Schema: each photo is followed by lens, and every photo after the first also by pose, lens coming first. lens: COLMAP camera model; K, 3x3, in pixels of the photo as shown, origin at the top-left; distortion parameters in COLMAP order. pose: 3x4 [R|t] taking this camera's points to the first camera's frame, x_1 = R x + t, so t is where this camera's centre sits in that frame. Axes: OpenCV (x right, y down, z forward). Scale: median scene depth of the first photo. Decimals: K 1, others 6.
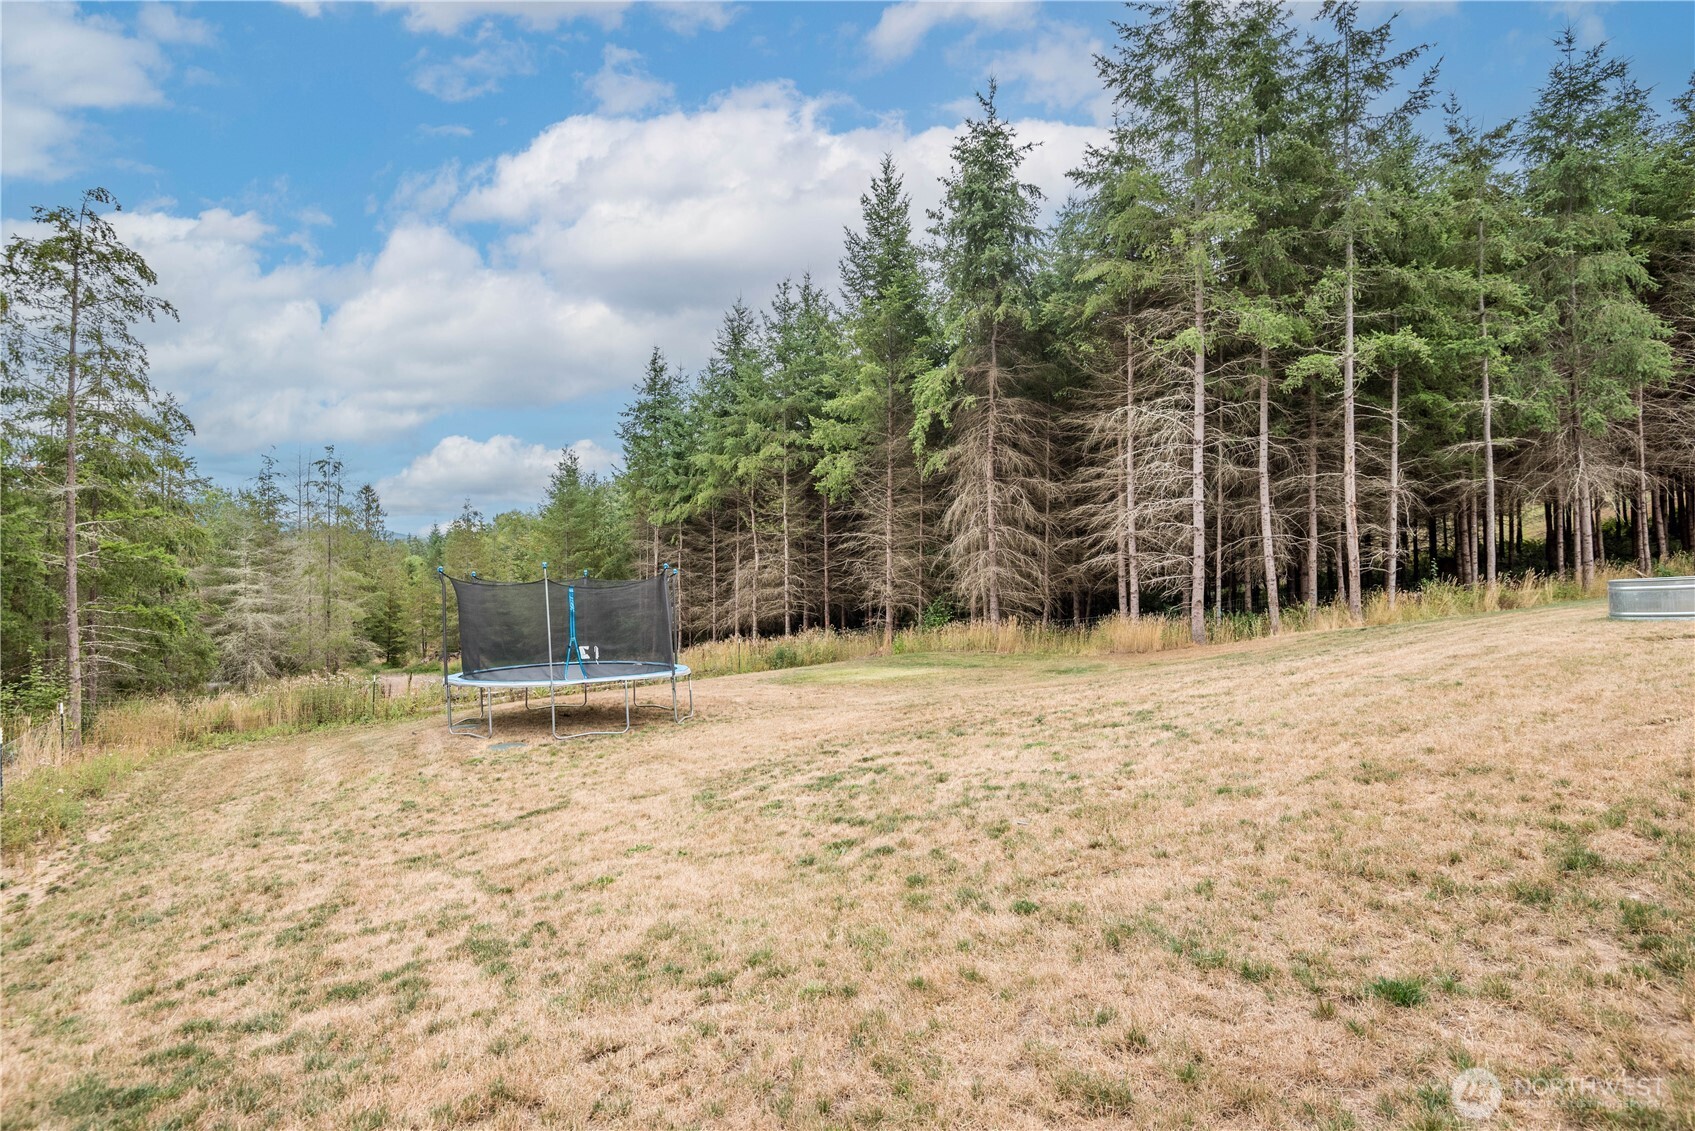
lens RADIAL K [[852.8, 0, 847.5], [0, 852.8, 565.5], [0, 0, 1]] dist [-0.025459, -0.000270]
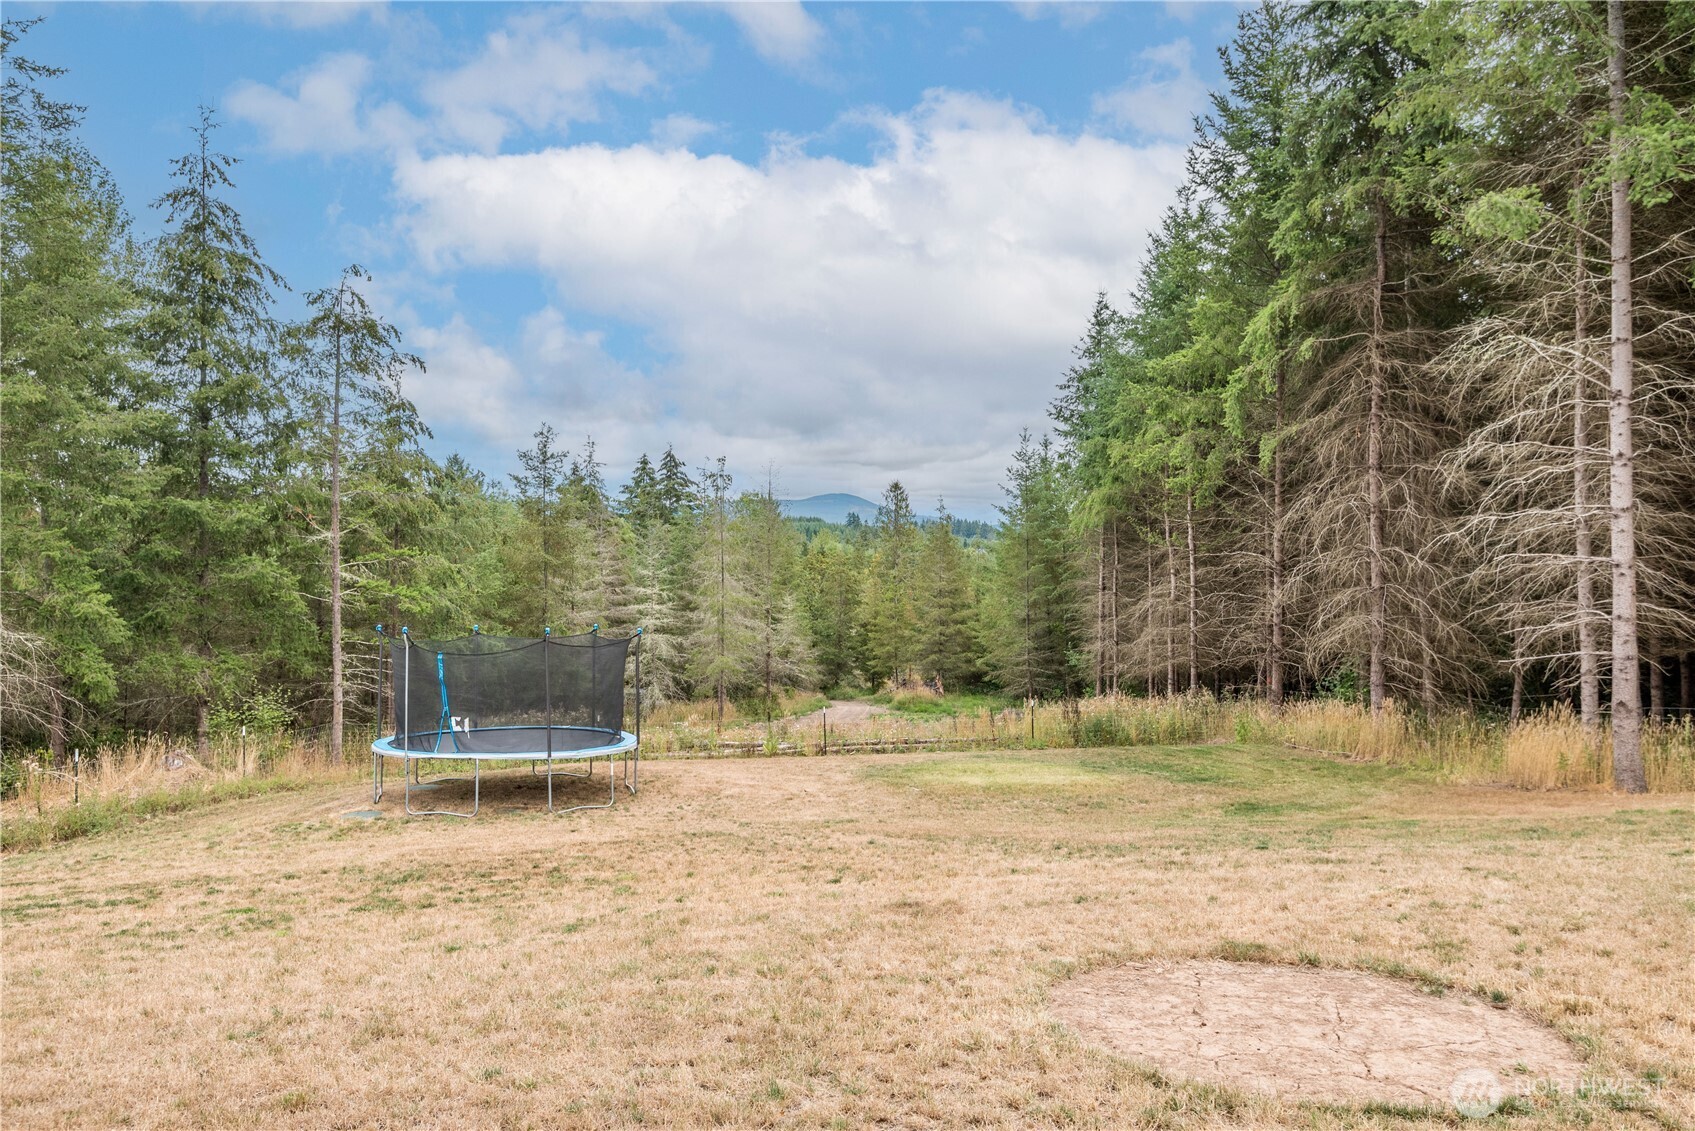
lens RADIAL K [[1130.1, 0, 847.5], [0, 1130.1, 565.5], [0, 0, 1]] dist [0.002052, 0.000164]
pose [[0.789997, 0.000068, -0.613111, 0.303398], [0.000900, 0.999999, 0.001269, -0.027344], [0.613110, -0.001554, 0.789996, 0.110663]]
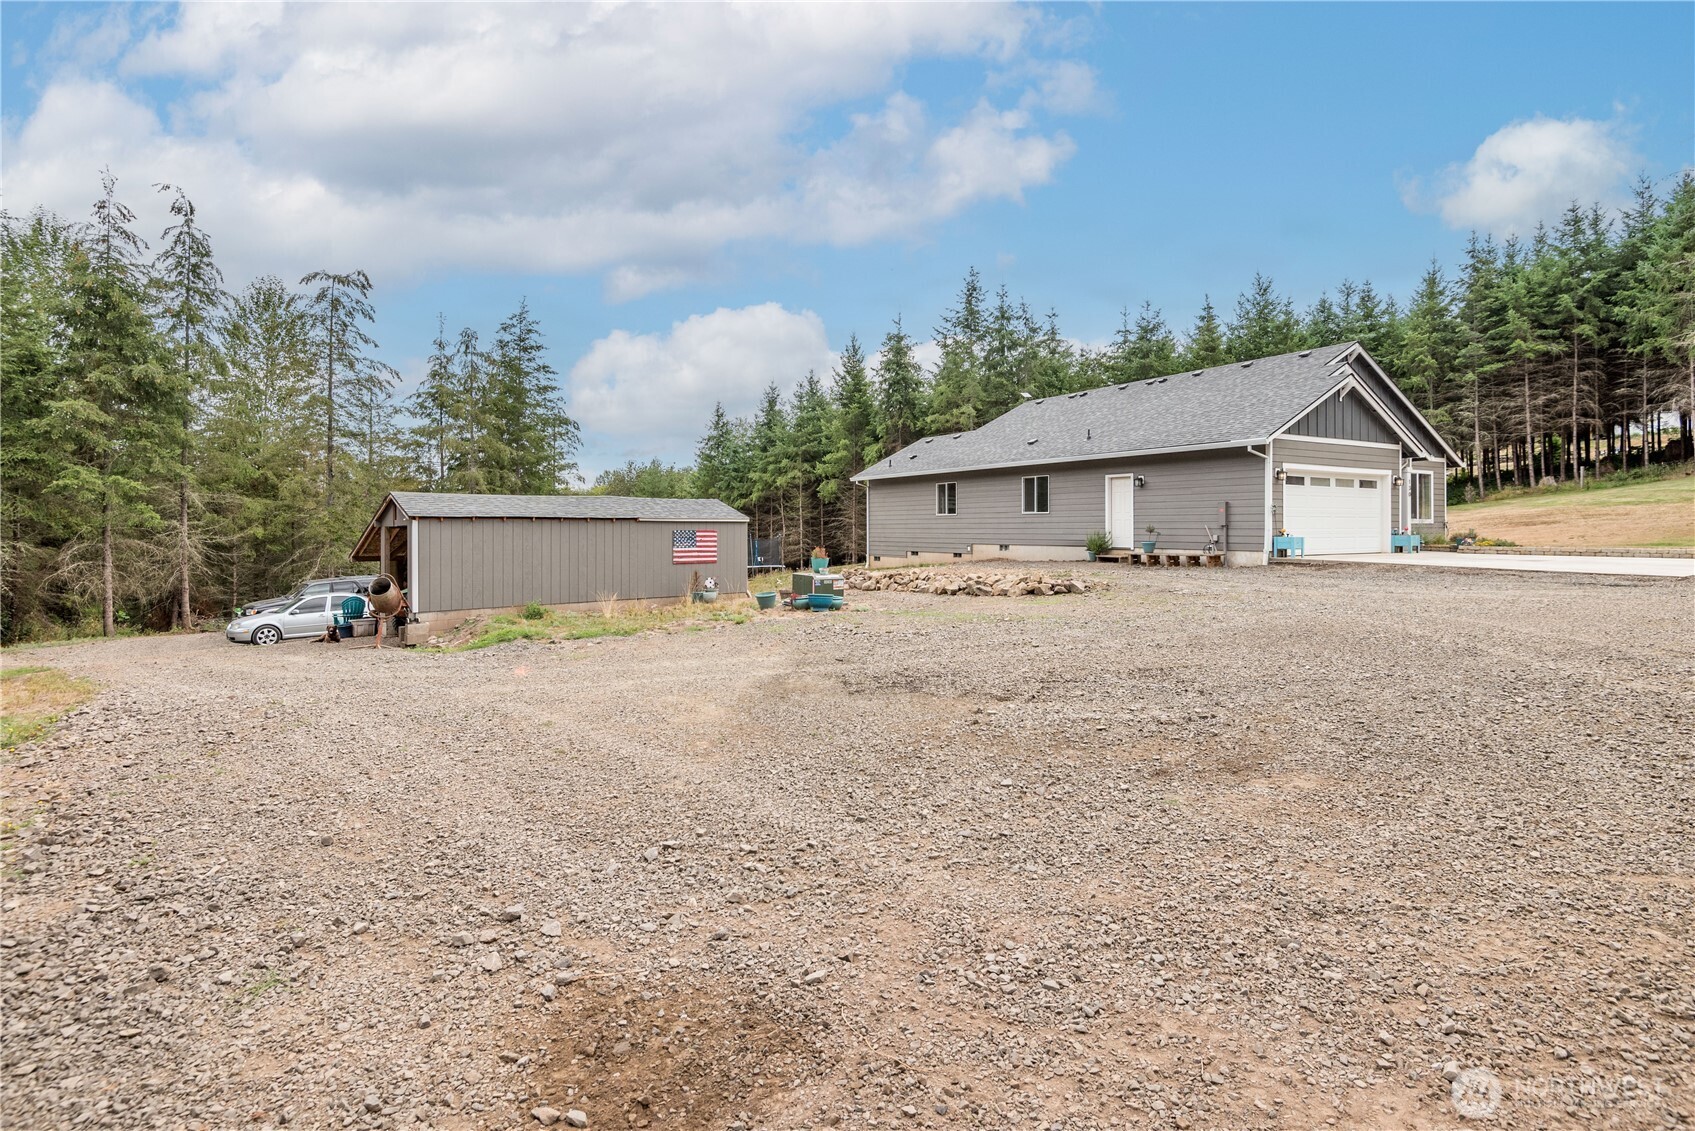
lens RADIAL K [[850.8, 0, 841.3], [0, 850.8, 526.7], [0, 0, 1]] dist [-0.033451, -0.000066]
pose [[0.999957, 0.002430, 0.008979, -0.000133], [-0.002372, 0.999976, -0.006527, -0.003639], [-0.008995, 0.006505, 0.999938, -0.962109]]
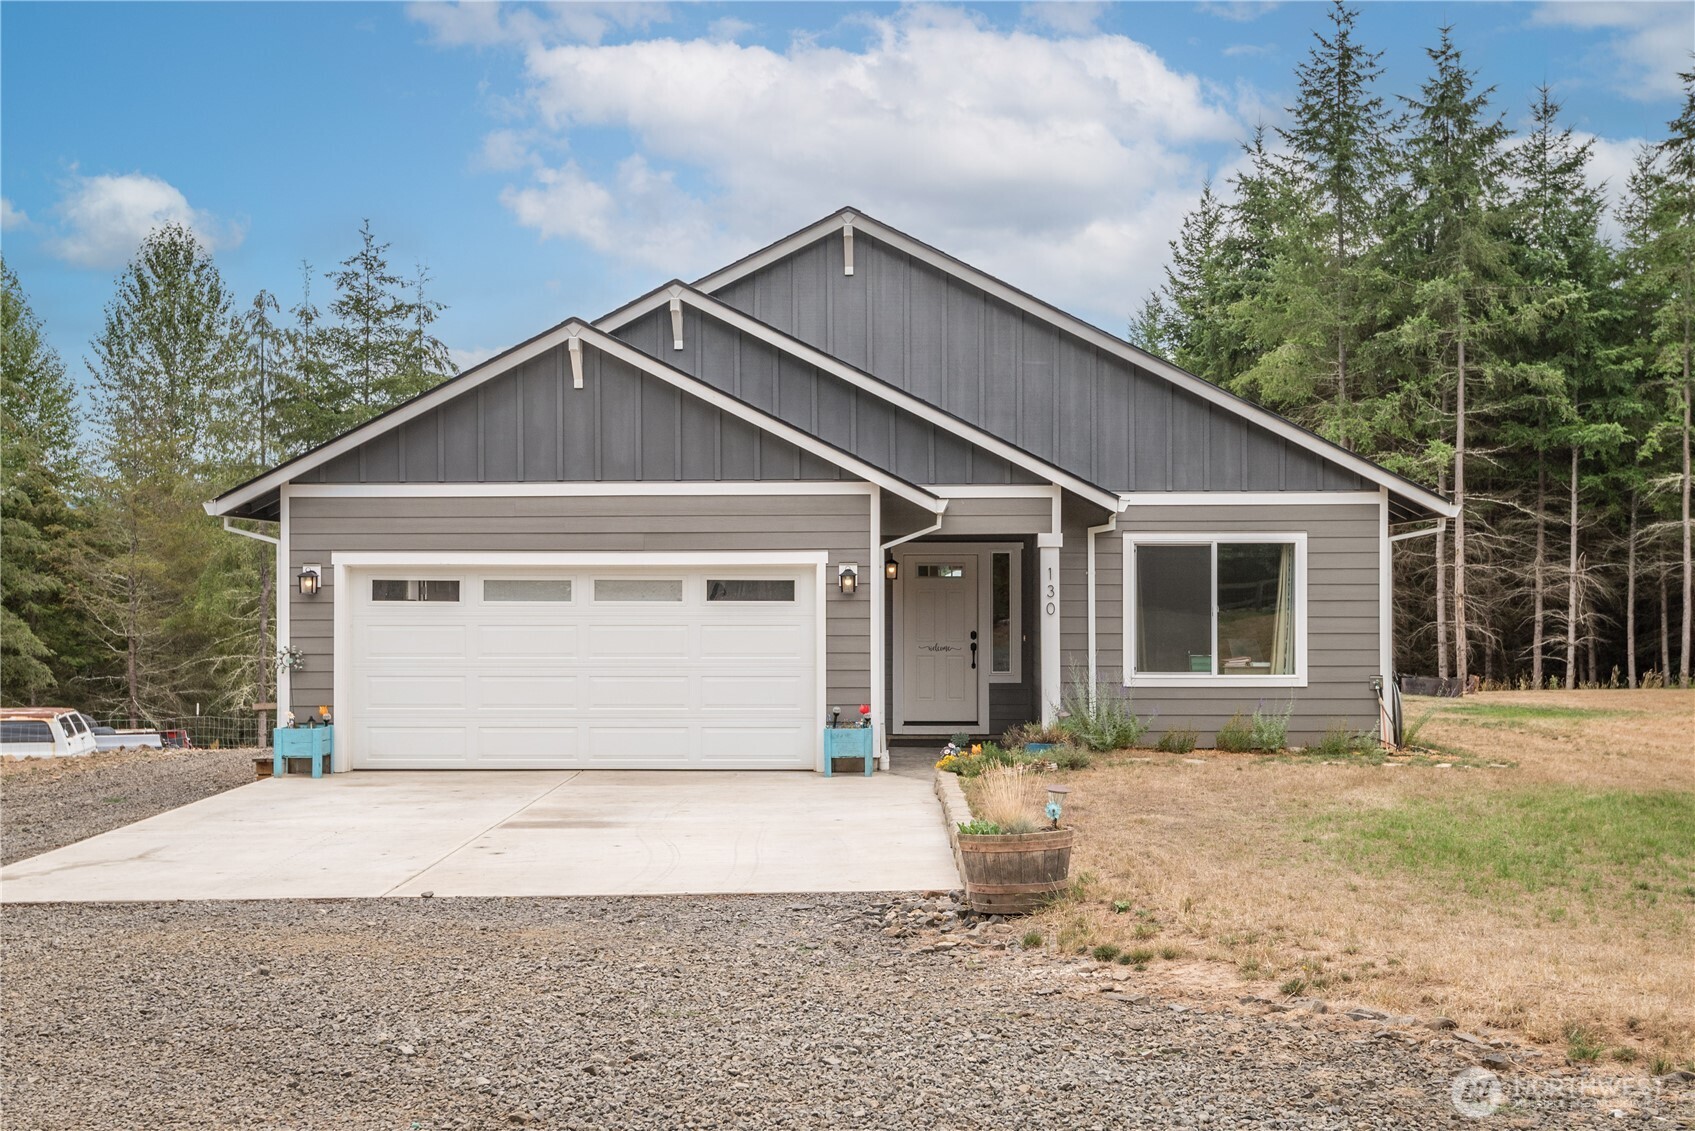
lens RADIAL K [[1777.9, 0, 852.5], [0, 1777.9, 614.6], [0, 0, 1]] dist [0.003097, -0.001484]
pose [[0.850771, 0.007103, -0.525489, 0.684068], [-0.004748, 0.999972, 0.005830, -0.036052], [0.525515, -0.002465, 0.850781, -0.763422]]
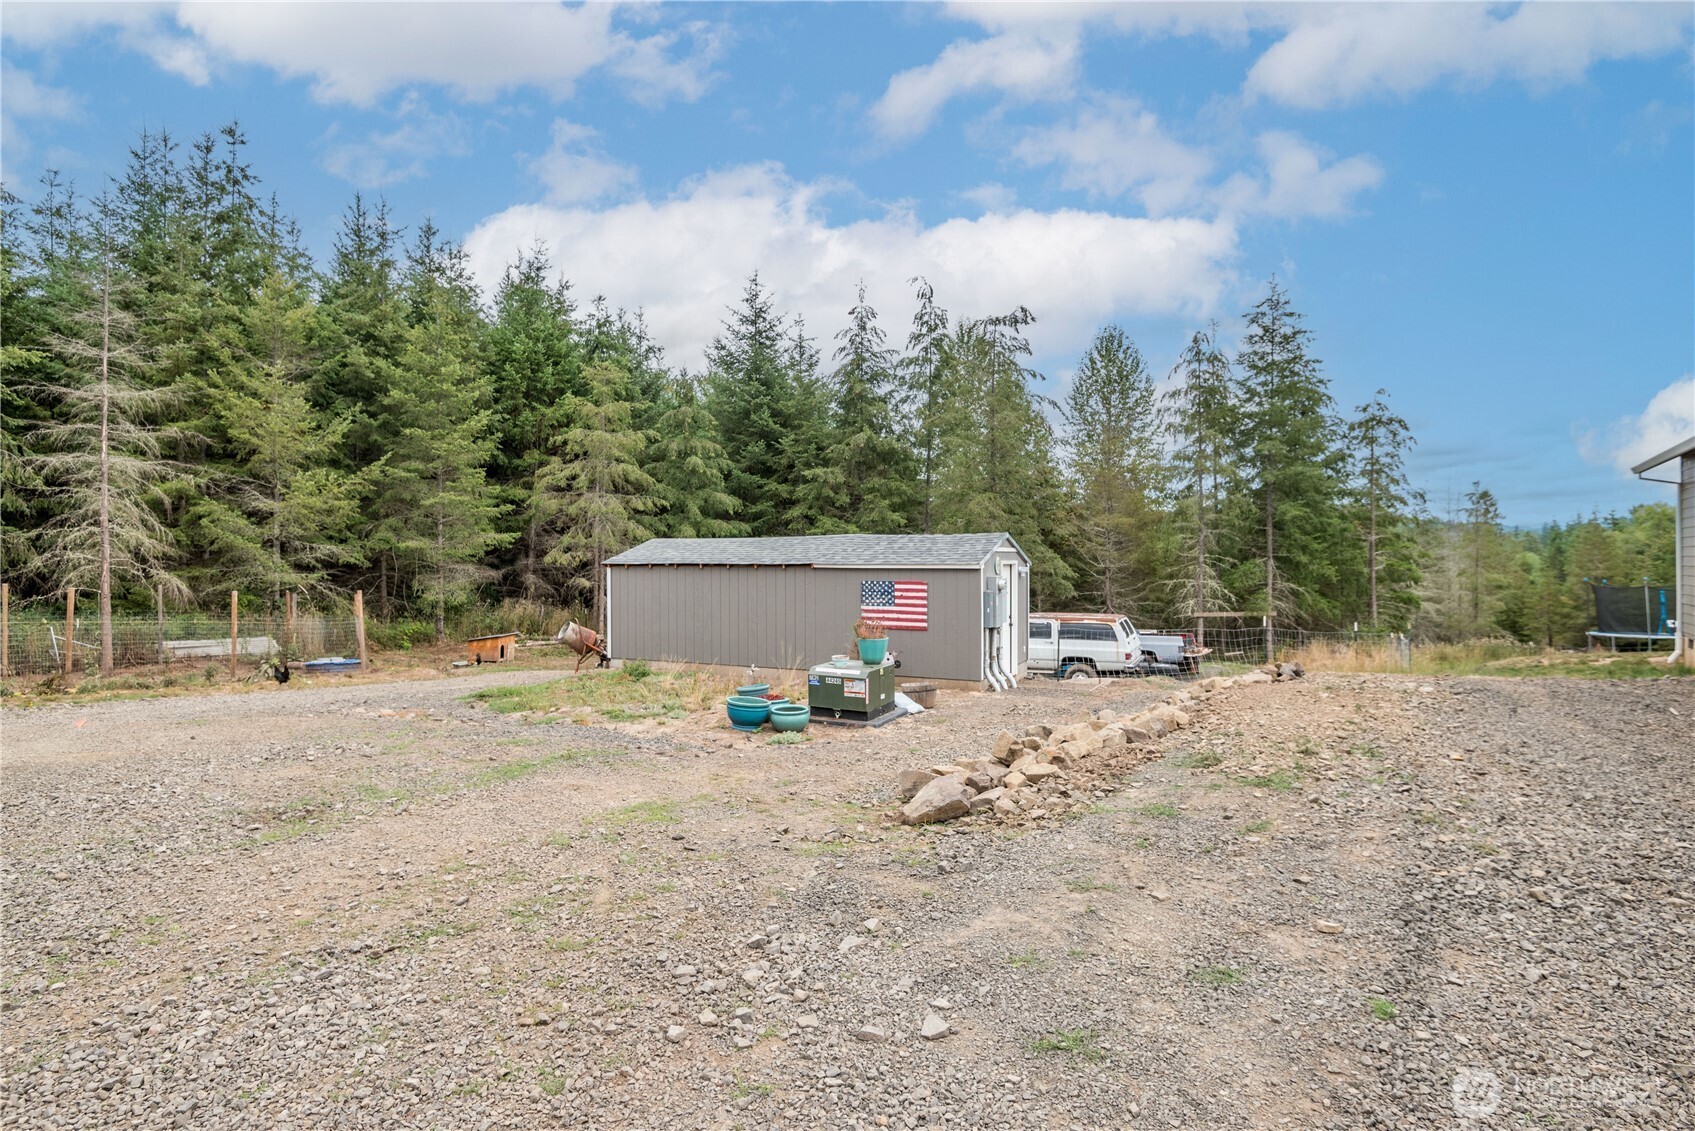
lens RADIAL K [[852.8, 0, 847.5], [0, 852.8, 565.5], [0, 0, 1]] dist [-0.025459, -0.000270]
pose [[0.407967, 0.009013, -0.912952, 0.255898], [-0.003949, 0.999959, 0.008107, -0.015106], [0.912988, 0.000298, 0.407986, -0.575877]]
